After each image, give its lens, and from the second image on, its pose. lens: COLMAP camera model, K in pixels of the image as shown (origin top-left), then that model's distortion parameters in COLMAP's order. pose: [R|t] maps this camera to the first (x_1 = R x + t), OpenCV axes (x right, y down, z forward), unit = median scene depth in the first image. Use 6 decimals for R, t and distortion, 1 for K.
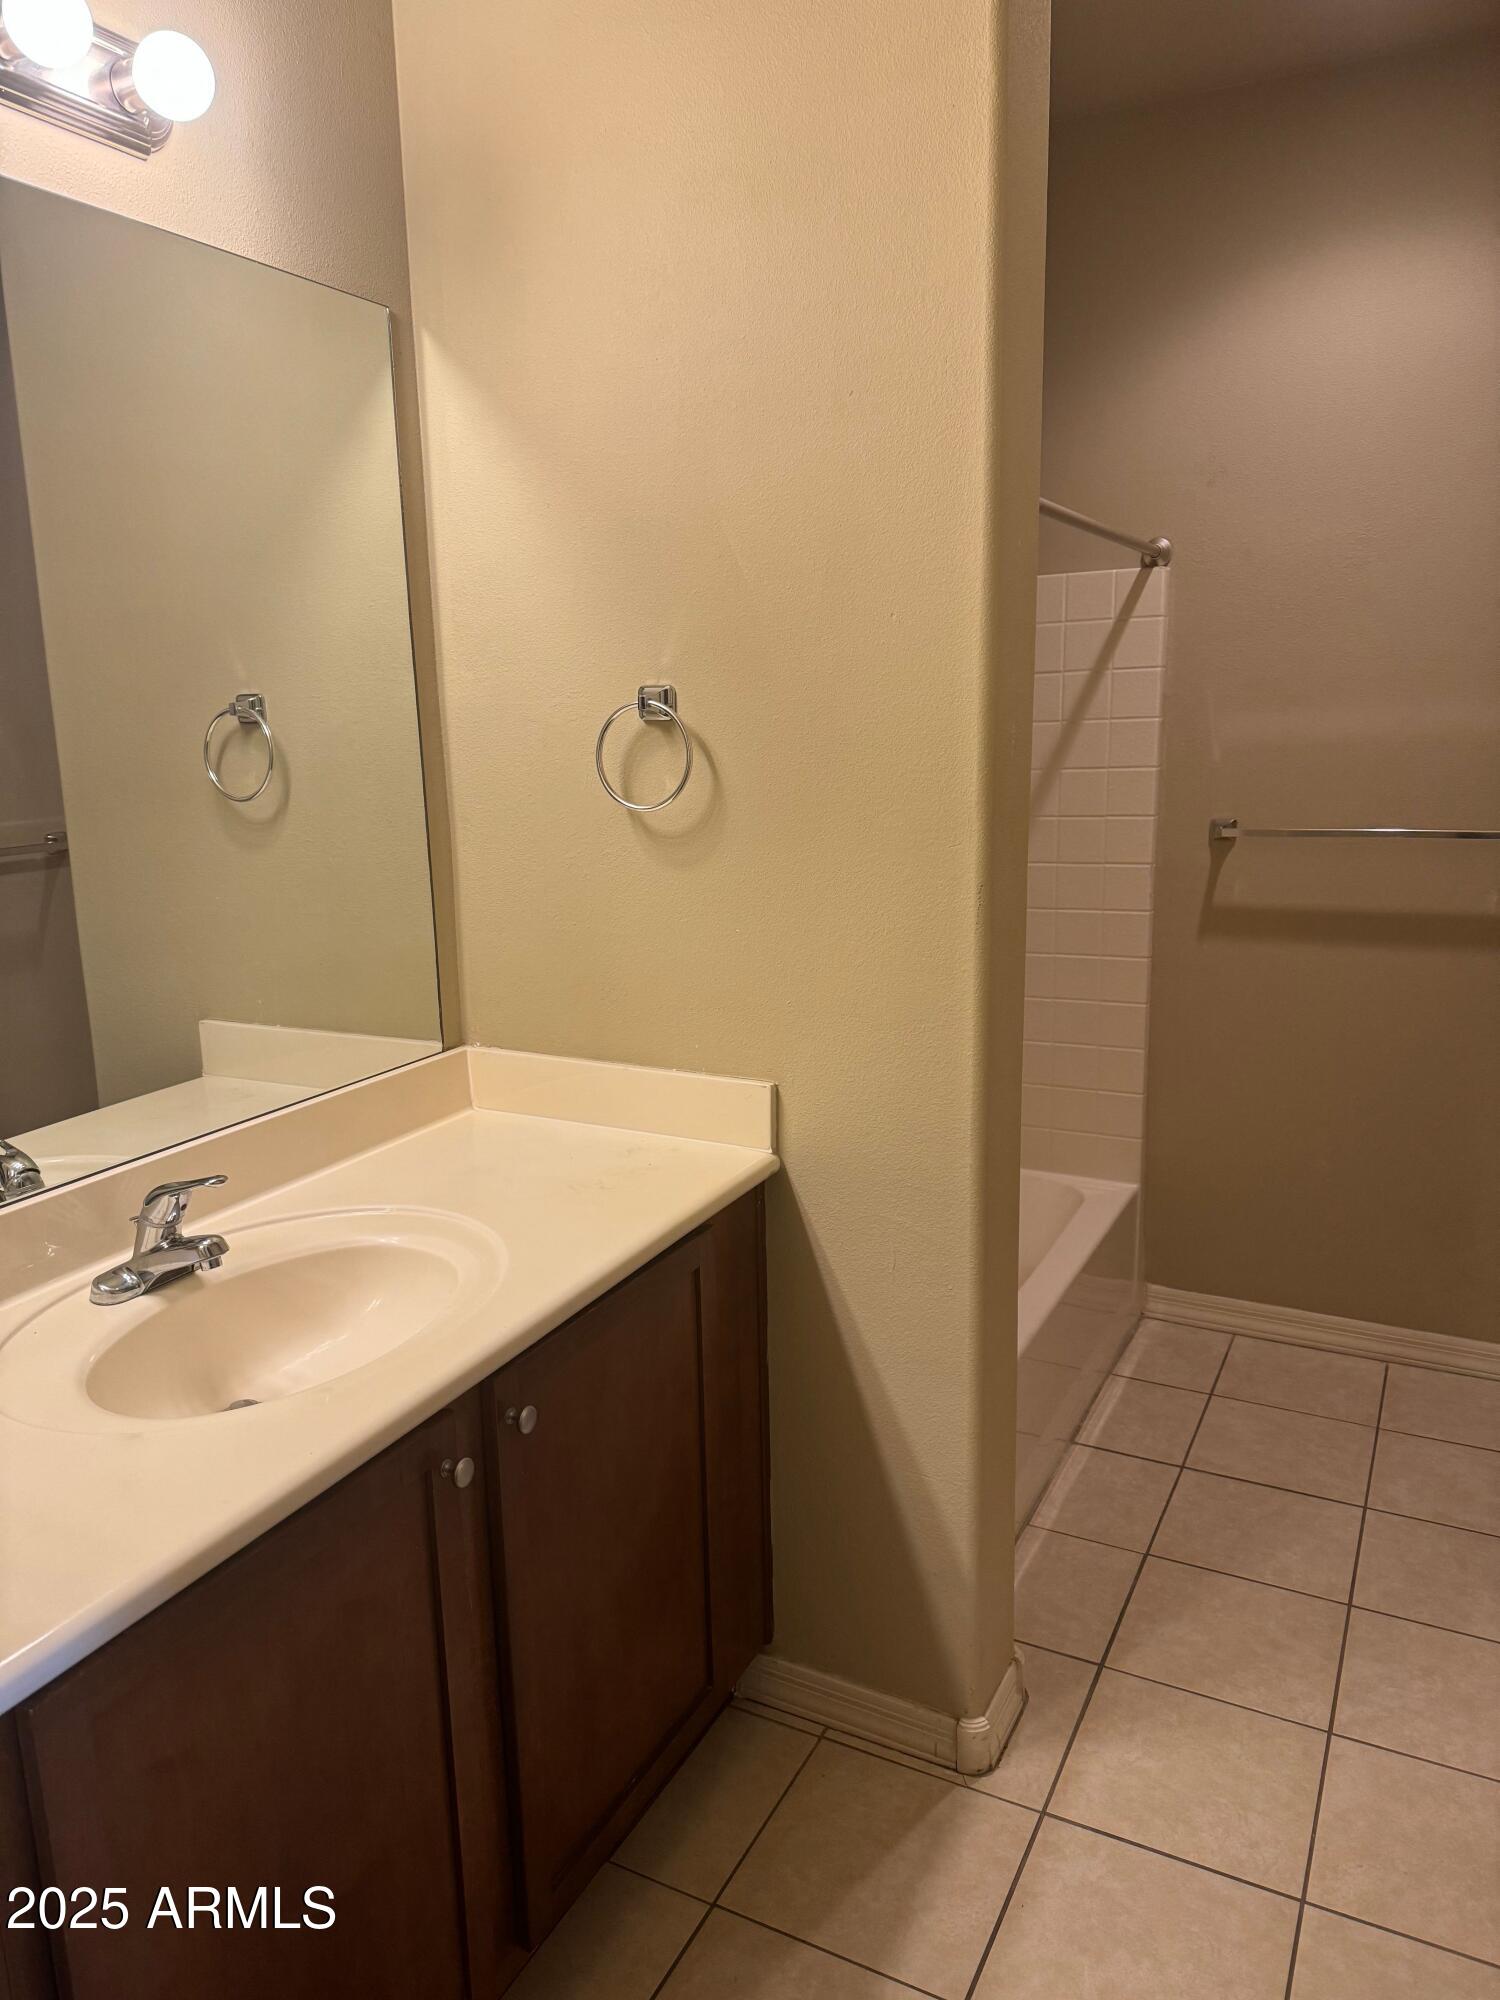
lens RADIAL K [[1392.8, 0, 756.0], [0, 1392.8, 986.5], [0, 0, 1]] dist [0.033465, -0.014608]
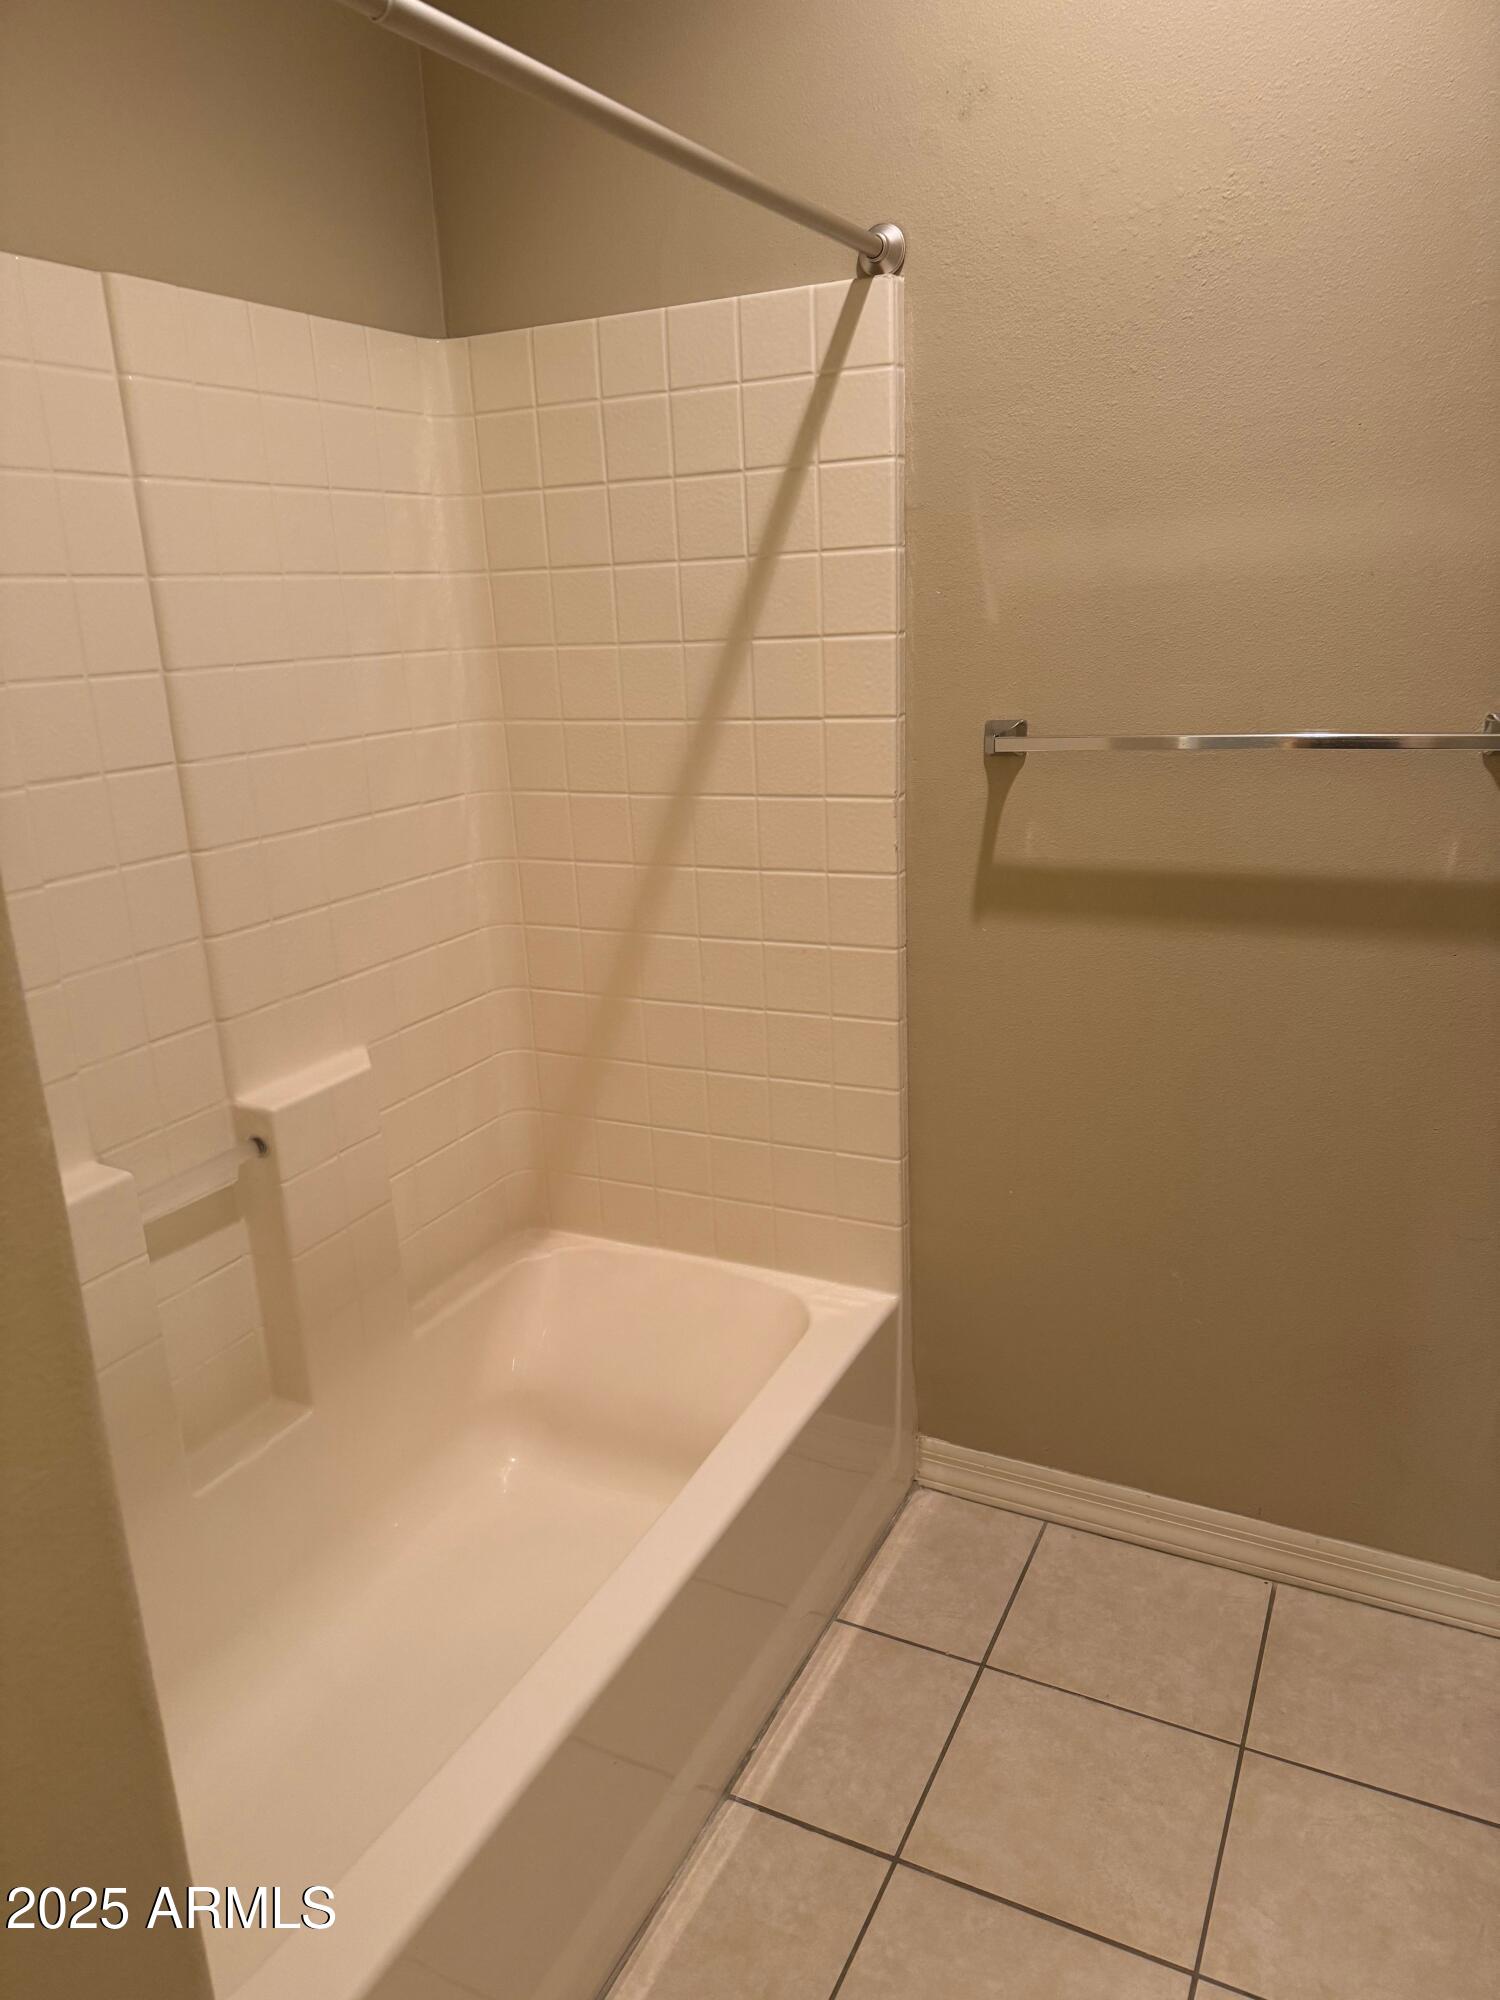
lens RADIAL K [[1392.8, 0, 772.8], [0, 1392.8, 967.7], [0, 0, 1]] dist [0.033465, -0.014608]
pose [[0.999729, -0.017598, 0.015251, 0.212715], [0.016415, 0.997087, 0.074486, -0.057546], [-0.016518, -0.074216, 0.997105, 0.381446]]
